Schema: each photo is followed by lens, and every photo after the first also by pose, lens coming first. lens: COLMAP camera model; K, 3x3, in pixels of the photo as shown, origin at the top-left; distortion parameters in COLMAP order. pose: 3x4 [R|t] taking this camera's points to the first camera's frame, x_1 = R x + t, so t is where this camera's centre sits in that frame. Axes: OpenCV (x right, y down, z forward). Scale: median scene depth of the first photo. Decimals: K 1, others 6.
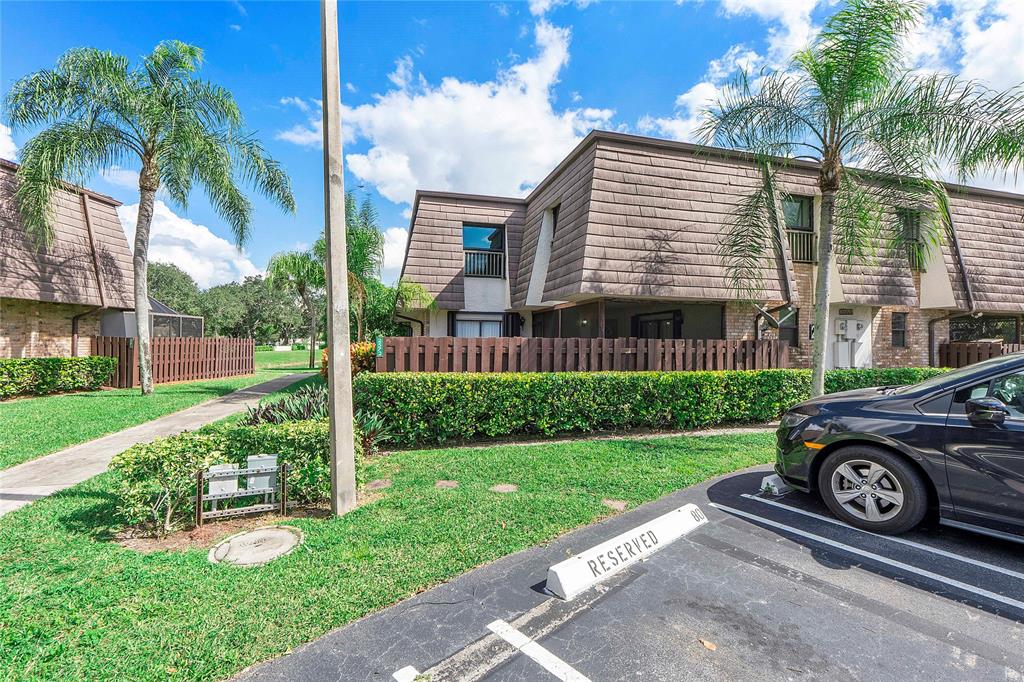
lens RADIAL K [[442.0, 0, 512.4], [0, 442.0, 341.5], [0, 0, 1]] dist [-0.004222, -0.000731]
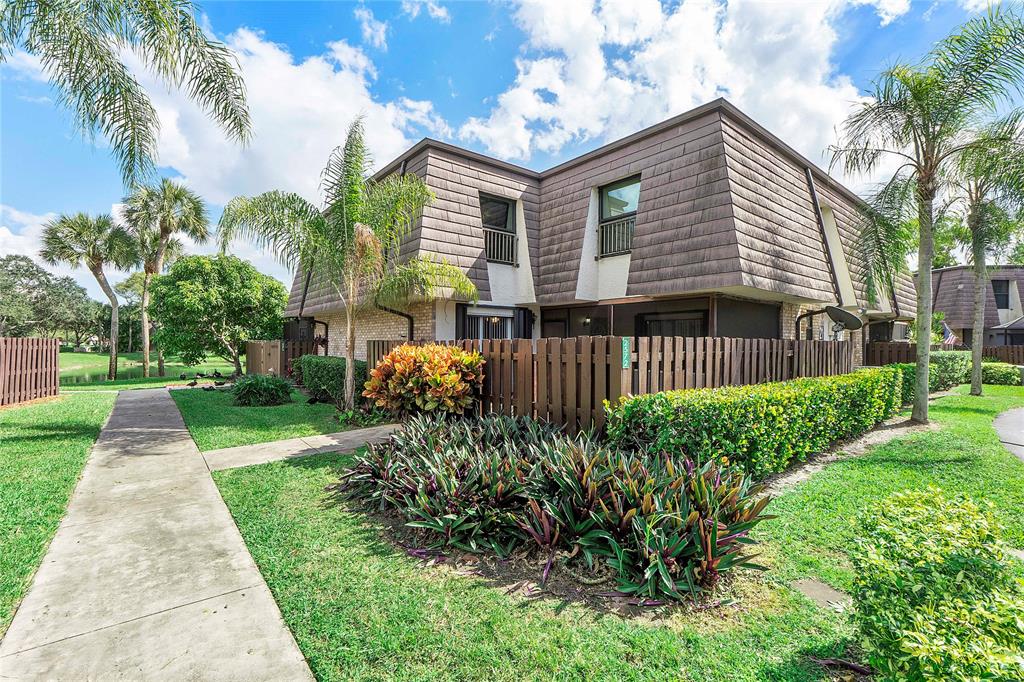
lens RADIAL K [[442.0, 0, 507.0], [0, 442.0, 338.4], [0, 0, 1]] dist [-0.004222, -0.000731]
pose [[0.913920, 0.000004, 0.405894, -0.352489], [0.002723, 0.999977, -0.006142, -0.002387], [-0.405885, 0.006719, 0.913899, 0.246952]]
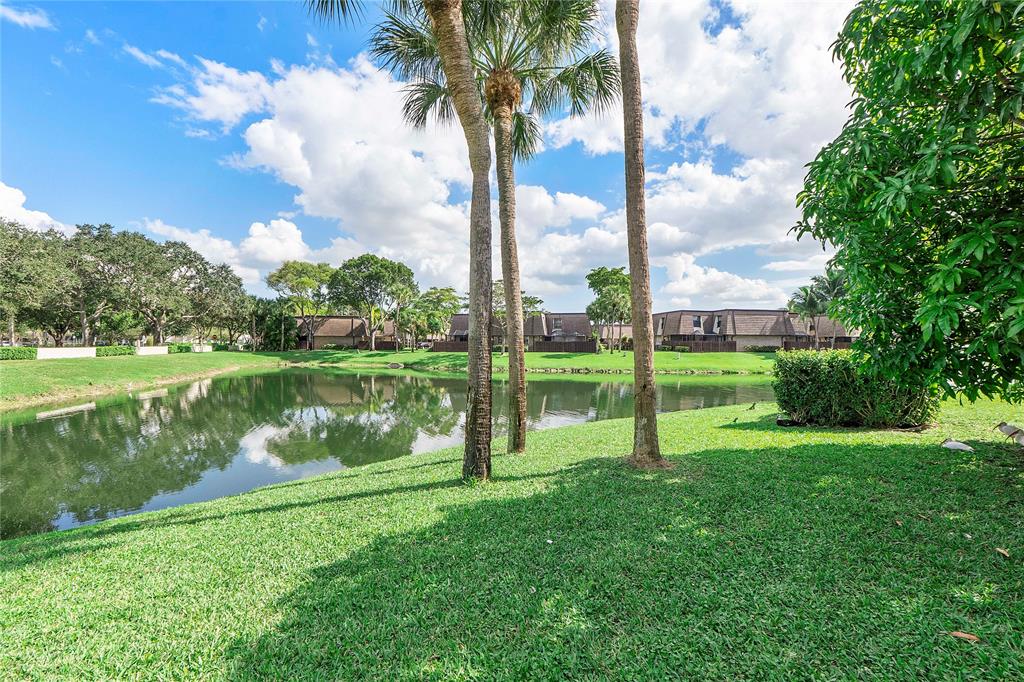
lens RADIAL K [[442.0, 0, 517.7], [0, 442.0, 338.7], [0, 0, 1]] dist [-0.004222, -0.000731]
pose [[0.973407, 0.002542, 0.229068, -0.948107], [-0.000906, 0.999973, -0.007248, 0.018219], [-0.229081, 0.006848, 0.973383, 1.657566]]
